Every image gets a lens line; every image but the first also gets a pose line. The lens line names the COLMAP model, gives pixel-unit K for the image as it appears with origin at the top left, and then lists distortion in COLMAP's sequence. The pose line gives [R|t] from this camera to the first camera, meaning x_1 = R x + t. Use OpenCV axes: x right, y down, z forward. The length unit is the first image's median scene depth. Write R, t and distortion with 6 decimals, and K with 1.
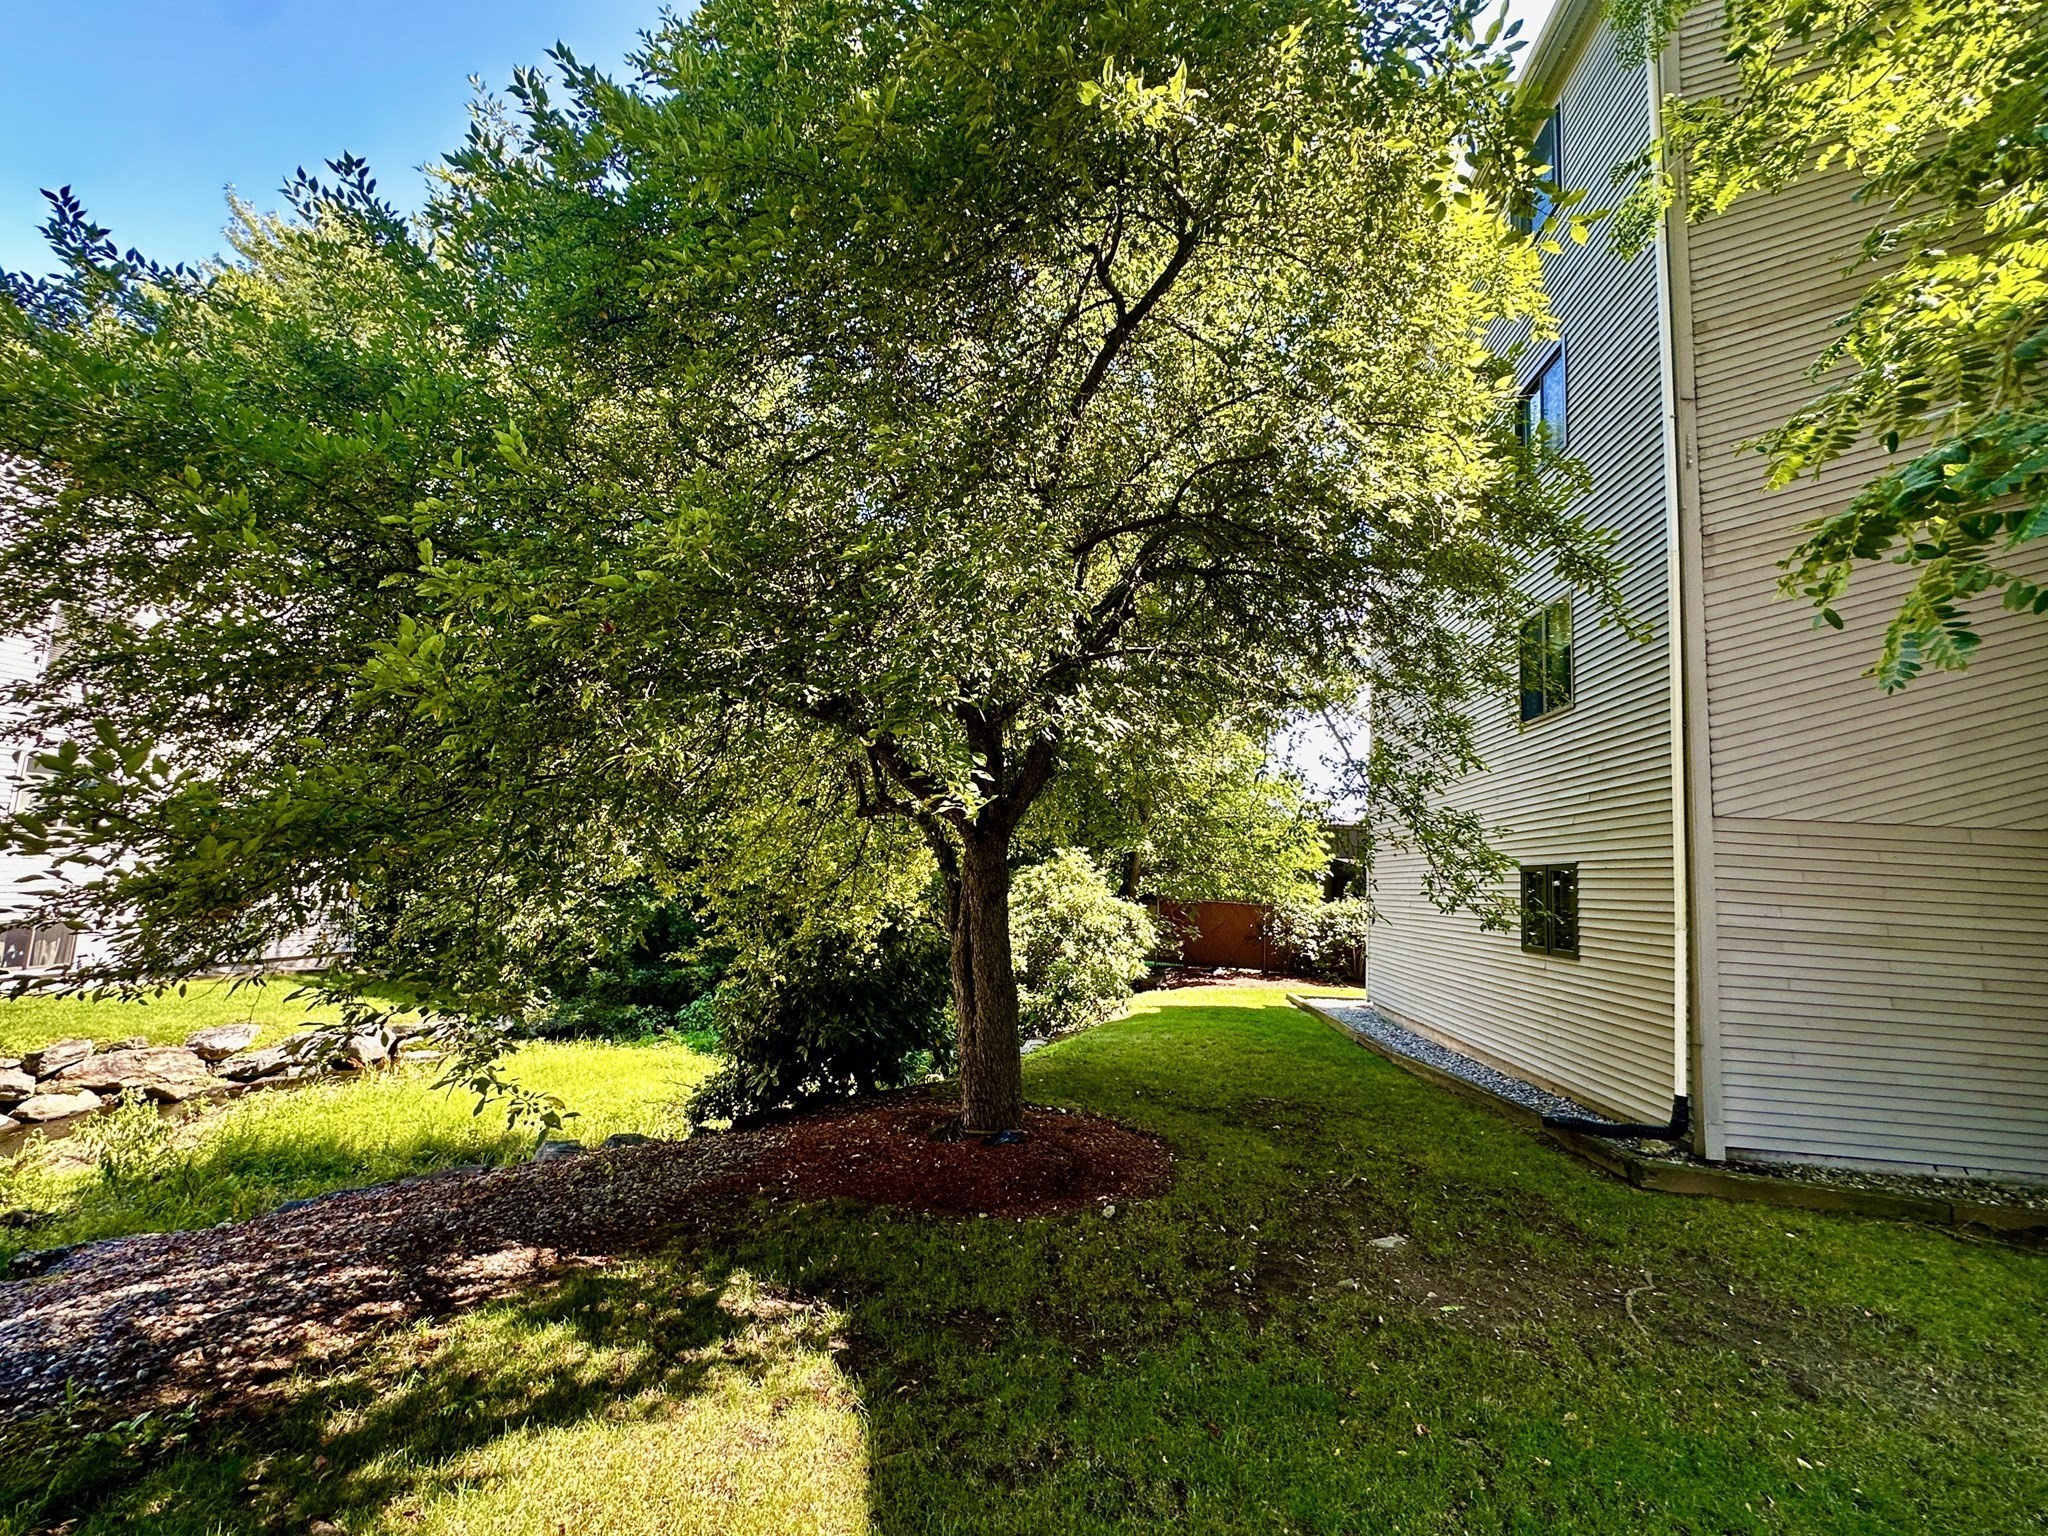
lens RADIAL K [[919.8, 0, 1032.0], [0, 919.8, 765.2], [0, 0, 1]] dist [-0.000228, 0.000463]
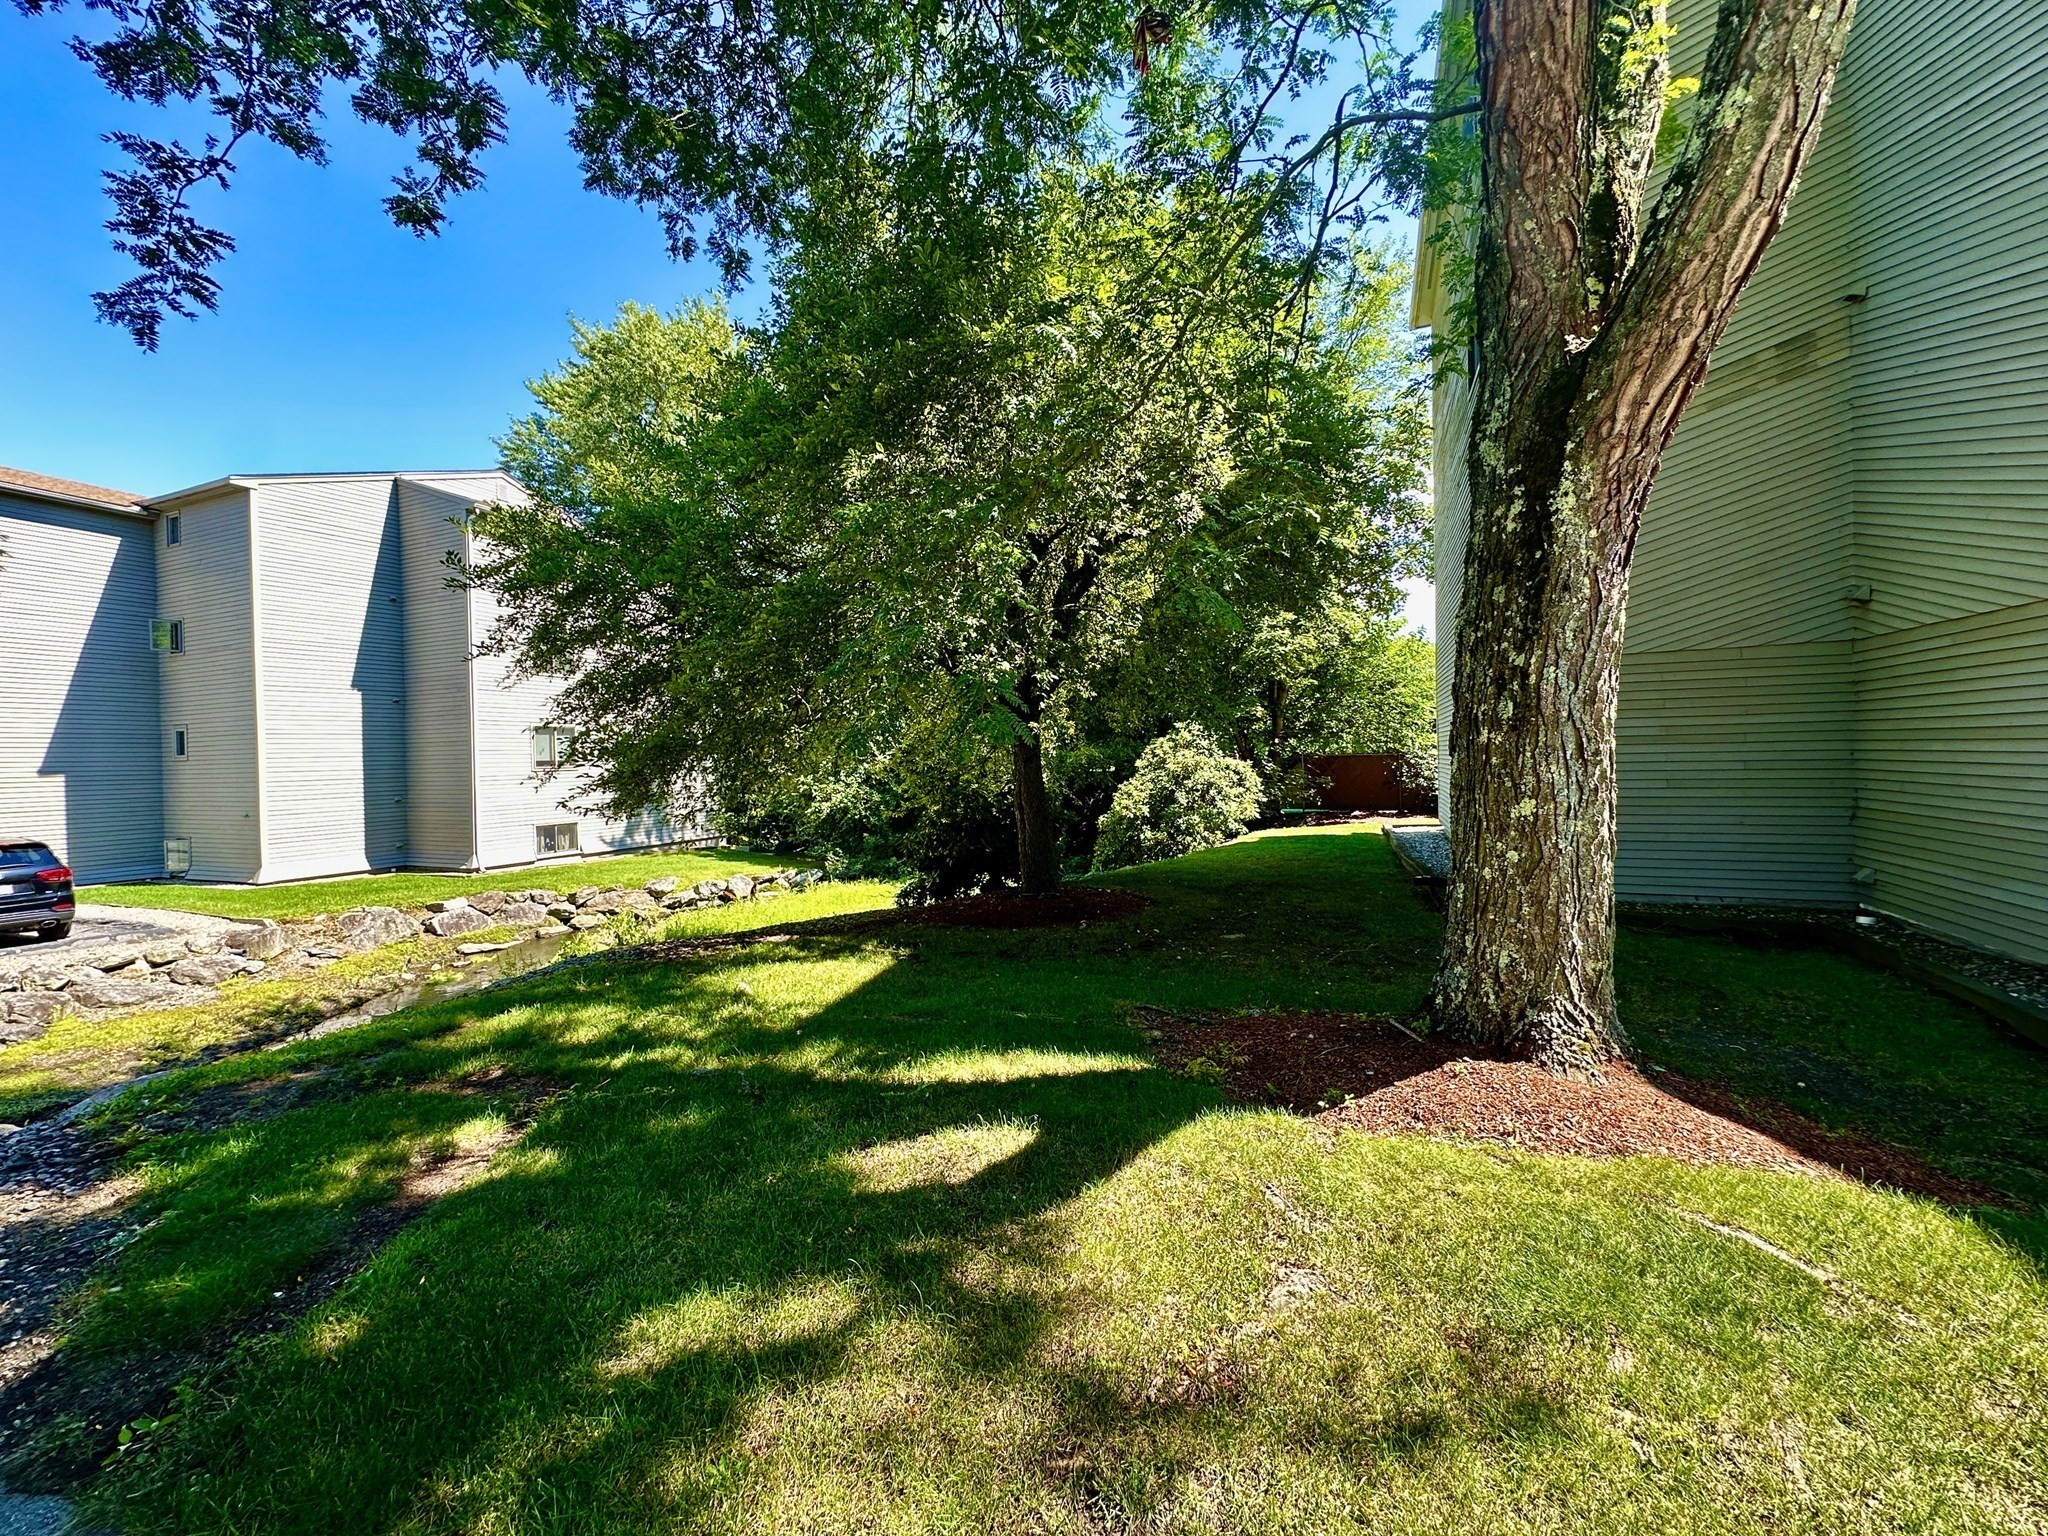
lens RADIAL K [[819.7, 0, 1023.5], [0, 819.7, 765.3], [0, 0, 1]] dist [-0.005686, 0.001204]
pose [[0.956578, -0.076379, -0.281291, 0.160408], [0.112249, 0.987156, 0.113680, -0.006100], [0.268996, -0.140318, 0.952865, -0.180707]]
